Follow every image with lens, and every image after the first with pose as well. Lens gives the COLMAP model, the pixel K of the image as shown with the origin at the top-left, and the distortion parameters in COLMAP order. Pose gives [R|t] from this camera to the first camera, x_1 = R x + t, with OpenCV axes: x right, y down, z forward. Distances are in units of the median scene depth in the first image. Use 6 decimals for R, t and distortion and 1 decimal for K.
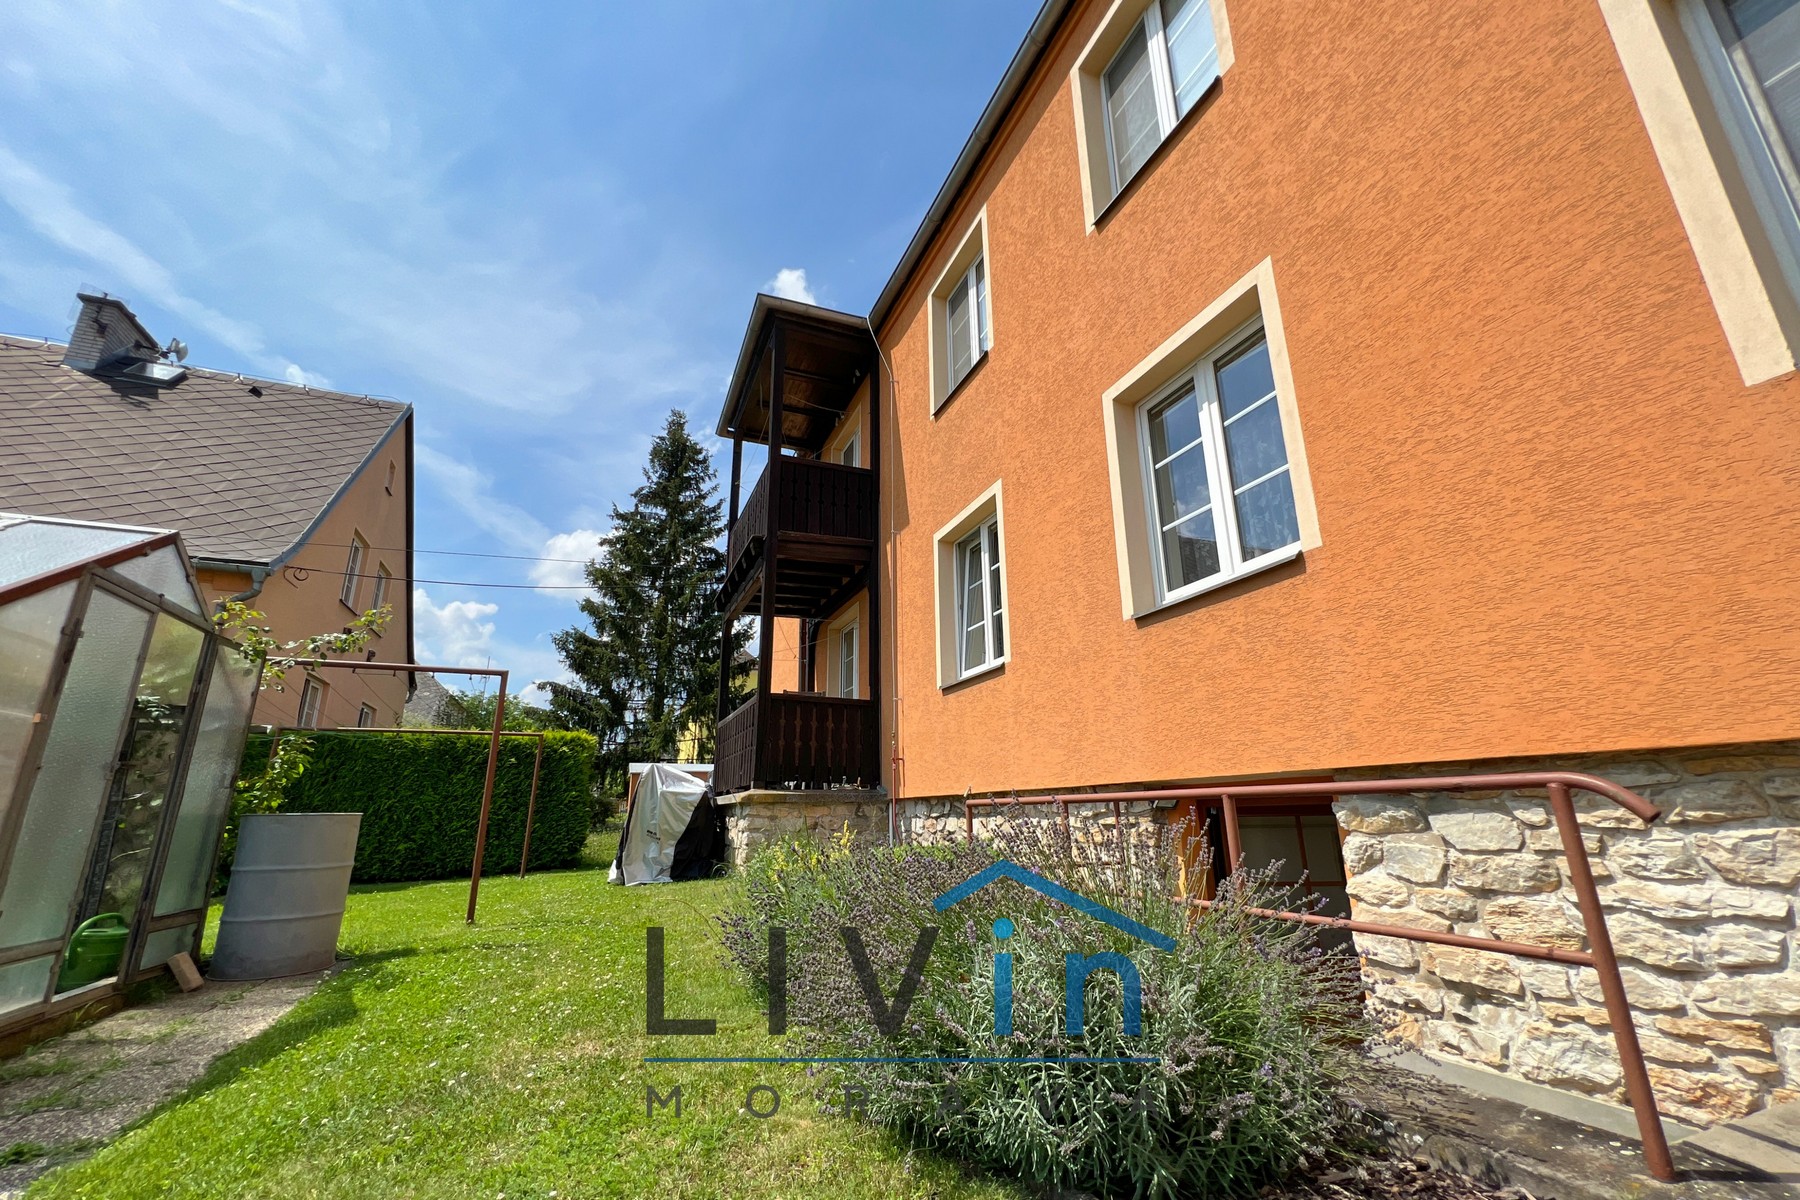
lens RADIAL K [[721.5, 0, 898.4], [0, 721.5, 605.4], [0, 0, 1]] dist [-0.003351, 0.000583]
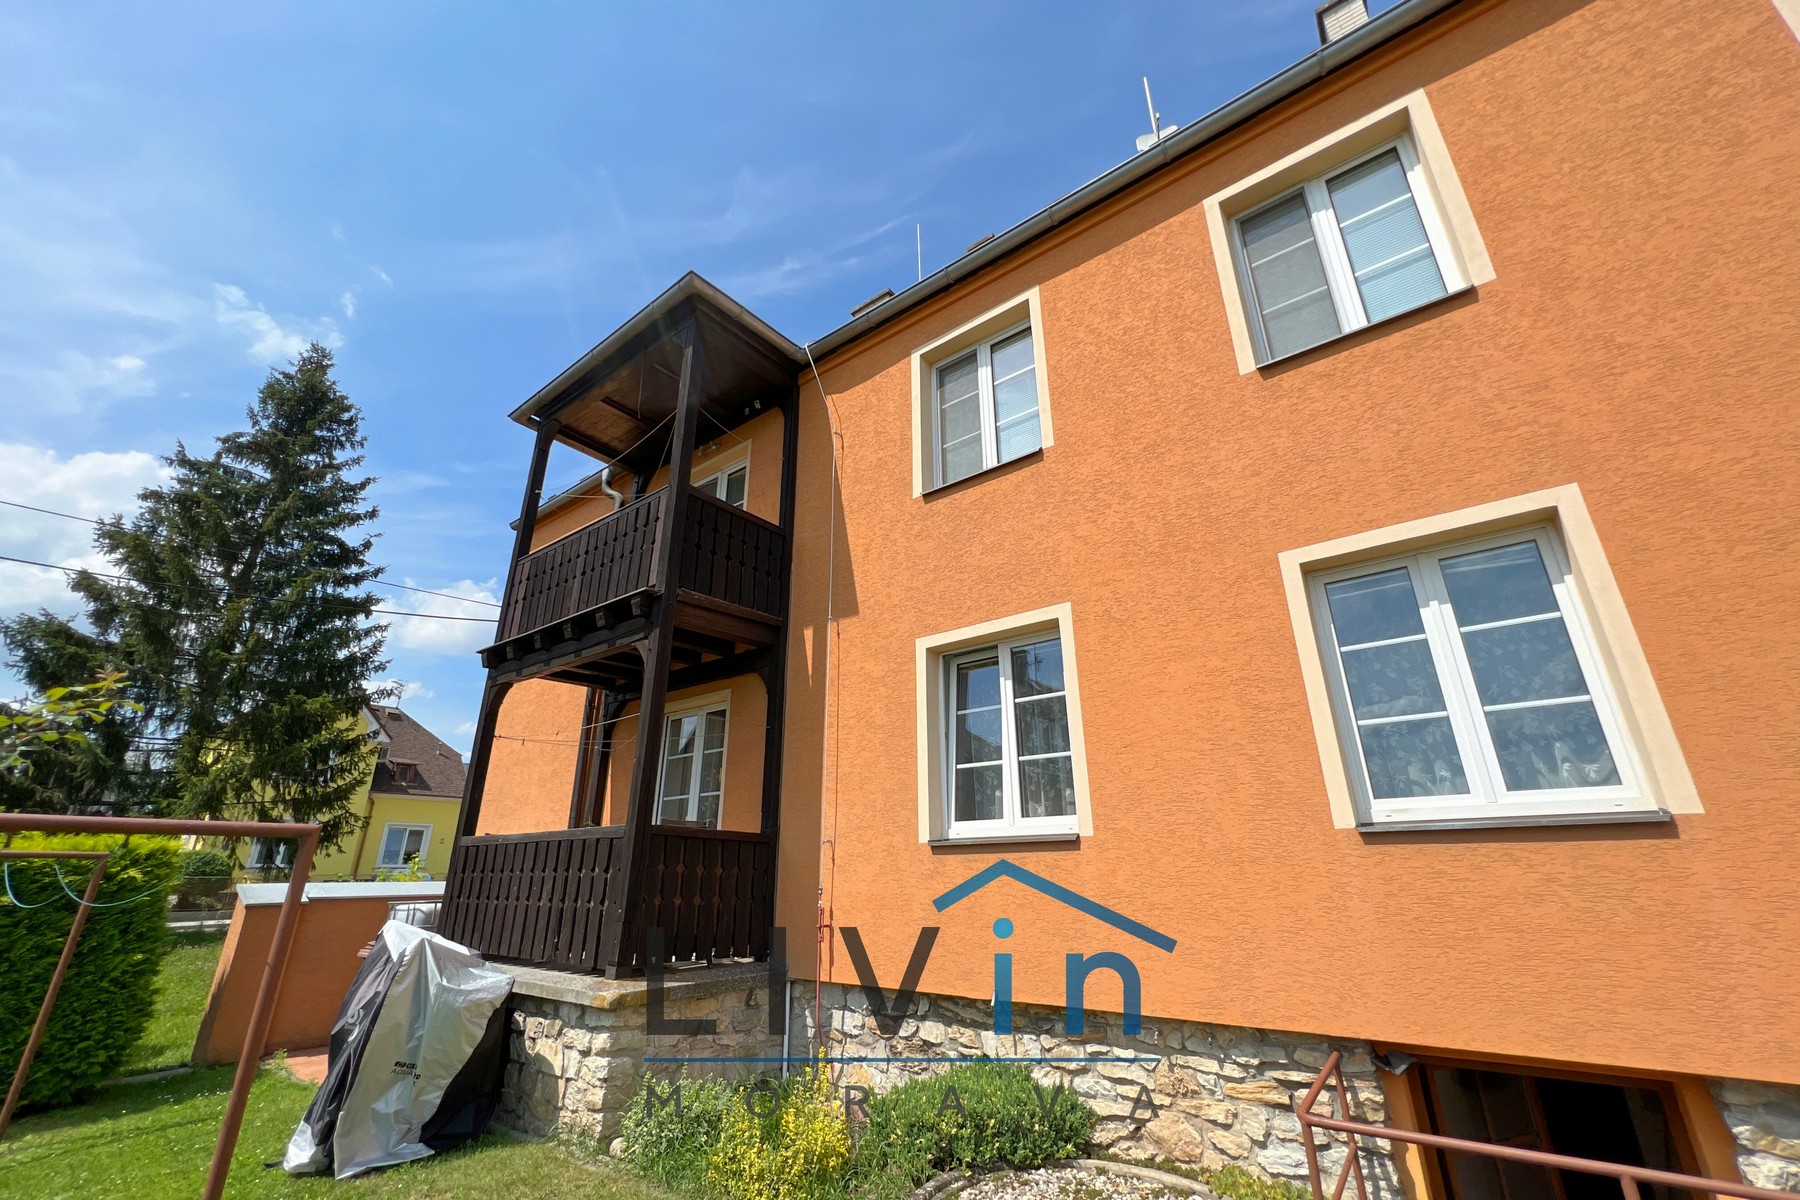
lens RADIAL K [[721.5, 0, 902.1], [0, 721.5, 593.2], [0, 0, 1]] dist [-0.003351, 0.000583]
pose [[0.865194, 0.186593, 0.465426, -0.307968], [-0.142274, 0.981389, -0.128969, -0.036628], [-0.480829, 0.045365, 0.875640, 0.260391]]
